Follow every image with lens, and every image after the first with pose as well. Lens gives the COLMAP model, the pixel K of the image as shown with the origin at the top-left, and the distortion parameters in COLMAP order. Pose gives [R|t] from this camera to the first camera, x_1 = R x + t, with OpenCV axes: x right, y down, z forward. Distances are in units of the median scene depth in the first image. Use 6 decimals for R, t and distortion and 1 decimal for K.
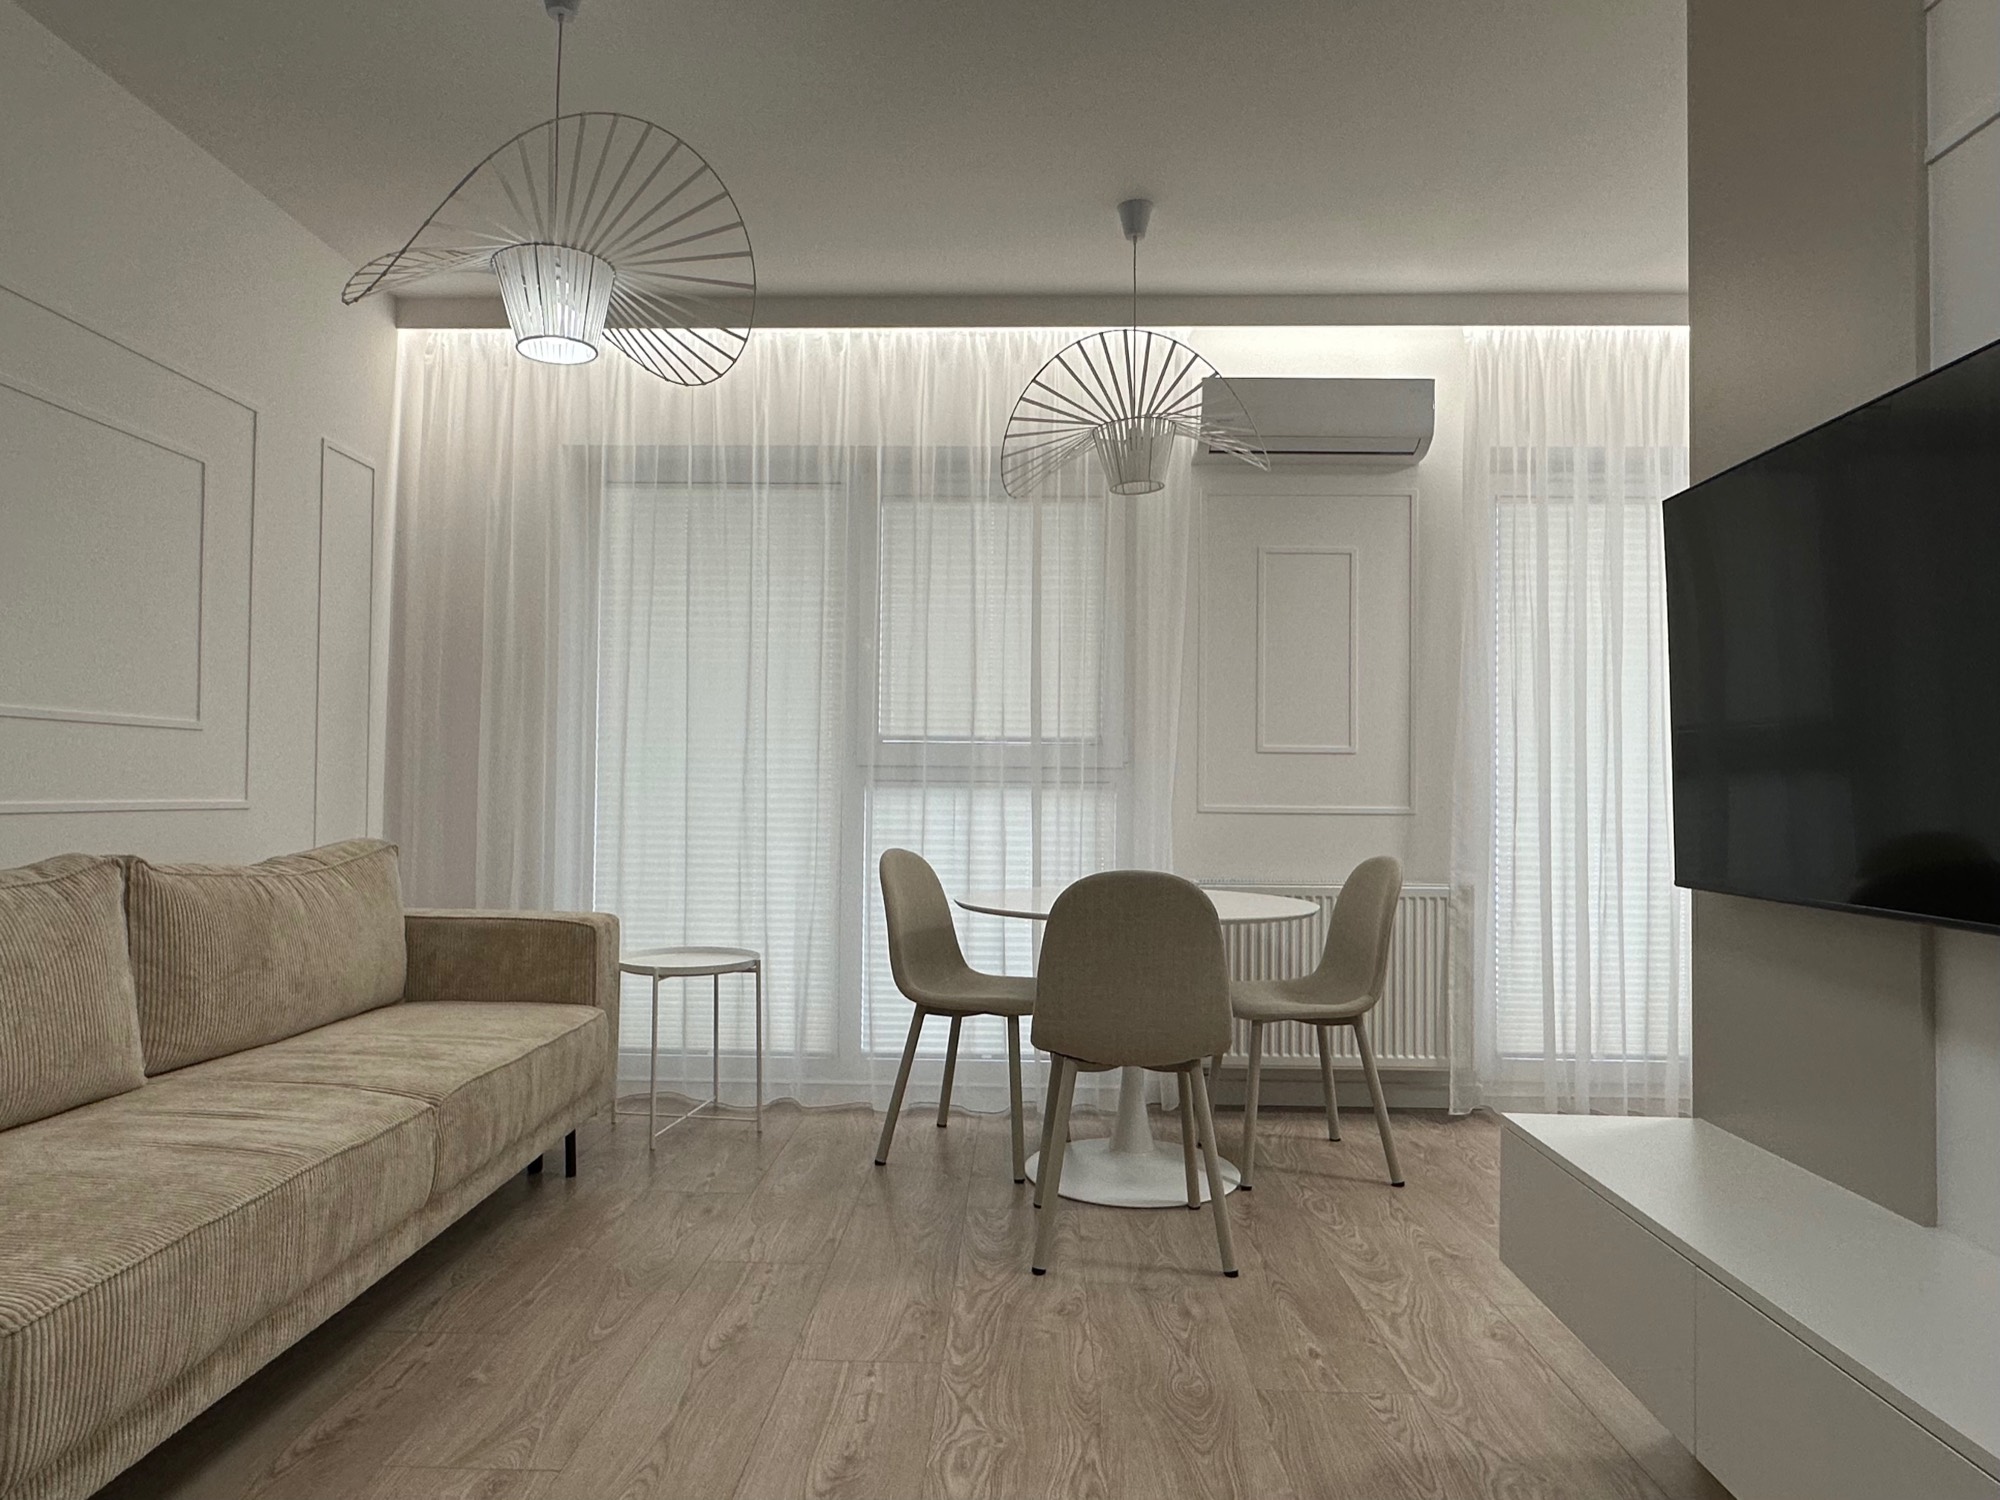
lens RADIAL K [[1218.0, 0, 1002.2], [0, 1218.0, 763.6], [0, 0, 1]] dist [0.003994, -0.010200]
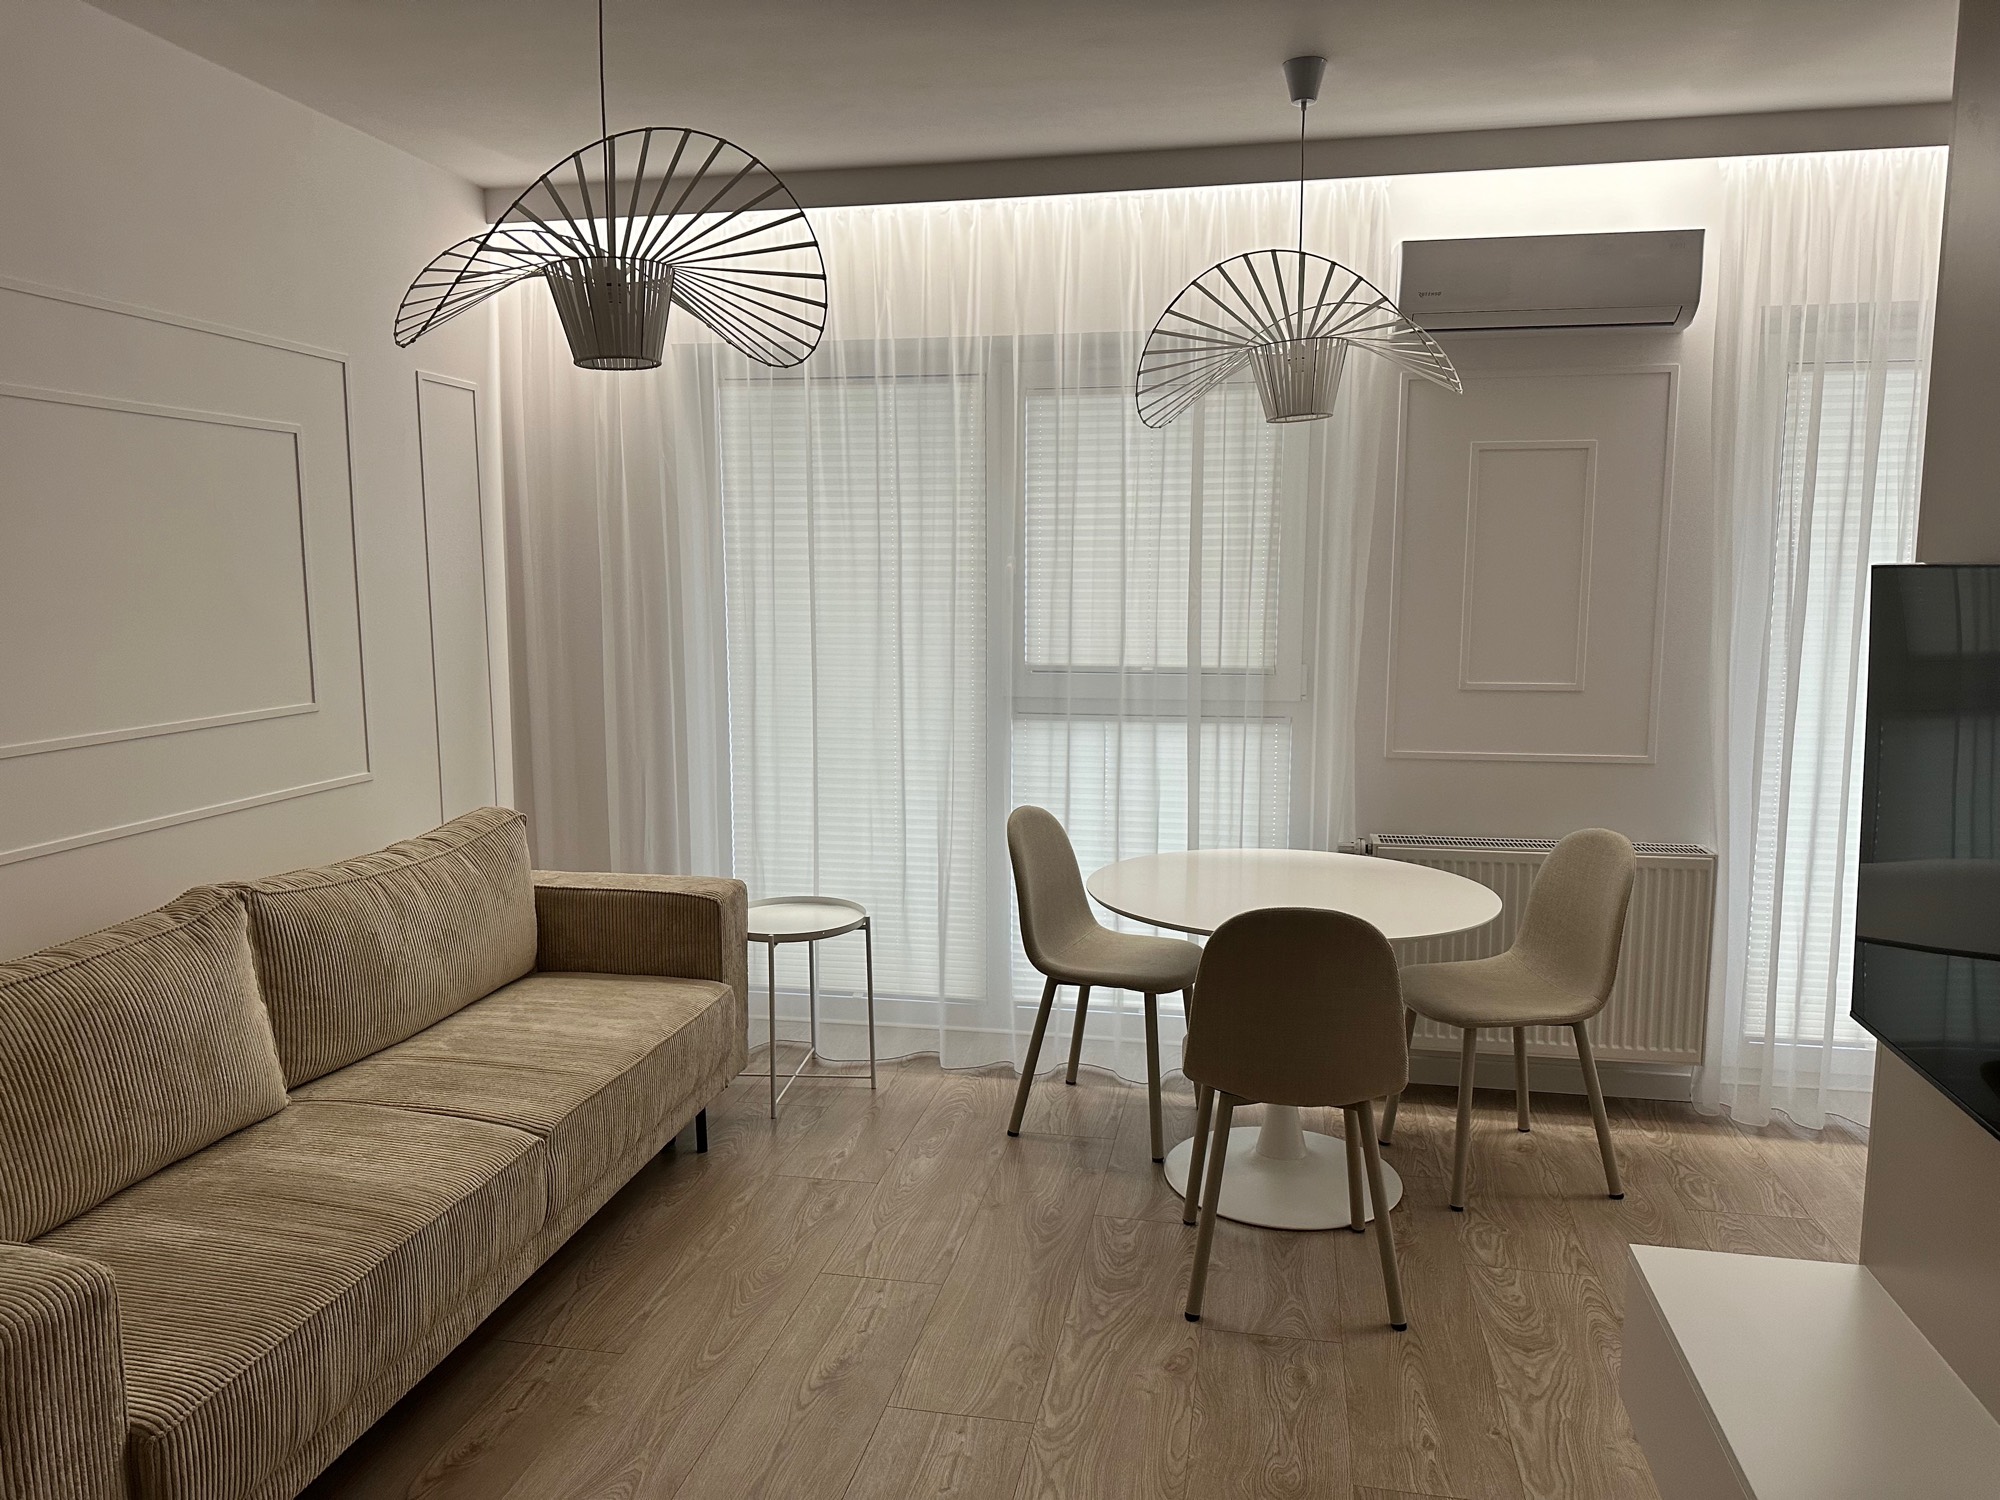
lens RADIAL K [[1420.5, 0, 1012.0], [0, 1420.5, 748.5], [0, 0, 1]] dist [0.008006, -0.012157]
pose [[0.986631, 0.009563, -0.162692, 0.091700], [0.014696, 0.988989, 0.147258, -0.175825], [0.162309, -0.147680, 0.975626, -0.038930]]
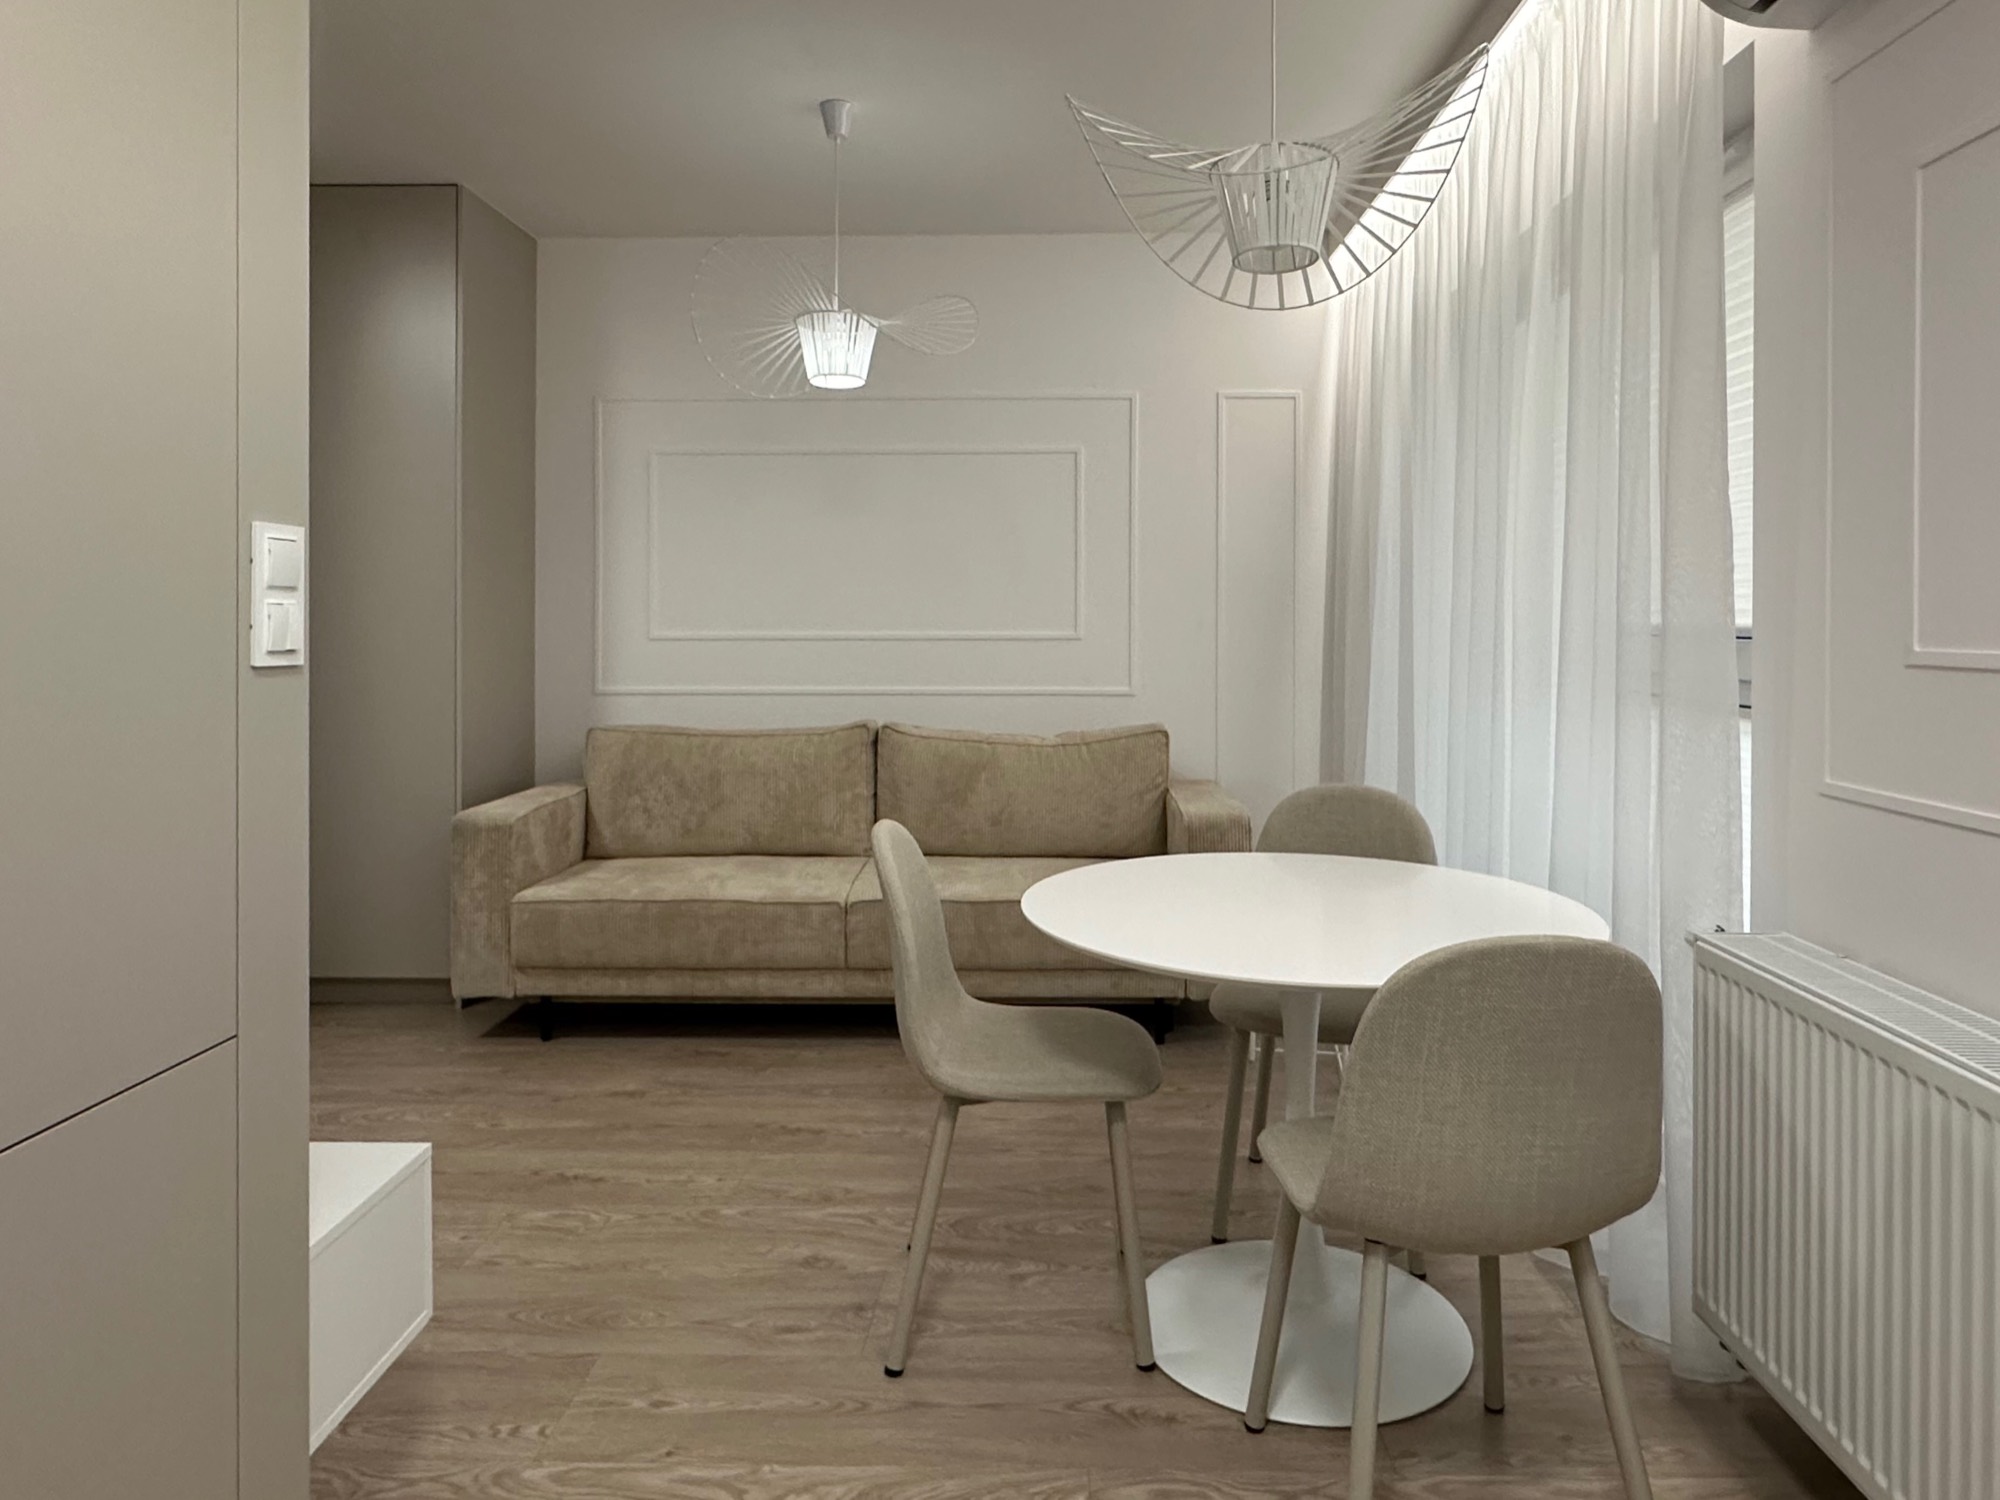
lens RADIAL K [[1295.5, 0, 1026.0], [0, 1295.5, 626.1], [0, 0, 1]] dist [0.003072, -0.006082]
pose [[-0.006020, -0.004207, -0.999973, 0.952320], [0.022336, 0.999741, -0.004340, -0.041087], [0.999732, -0.022361, -0.005924, 1.042275]]
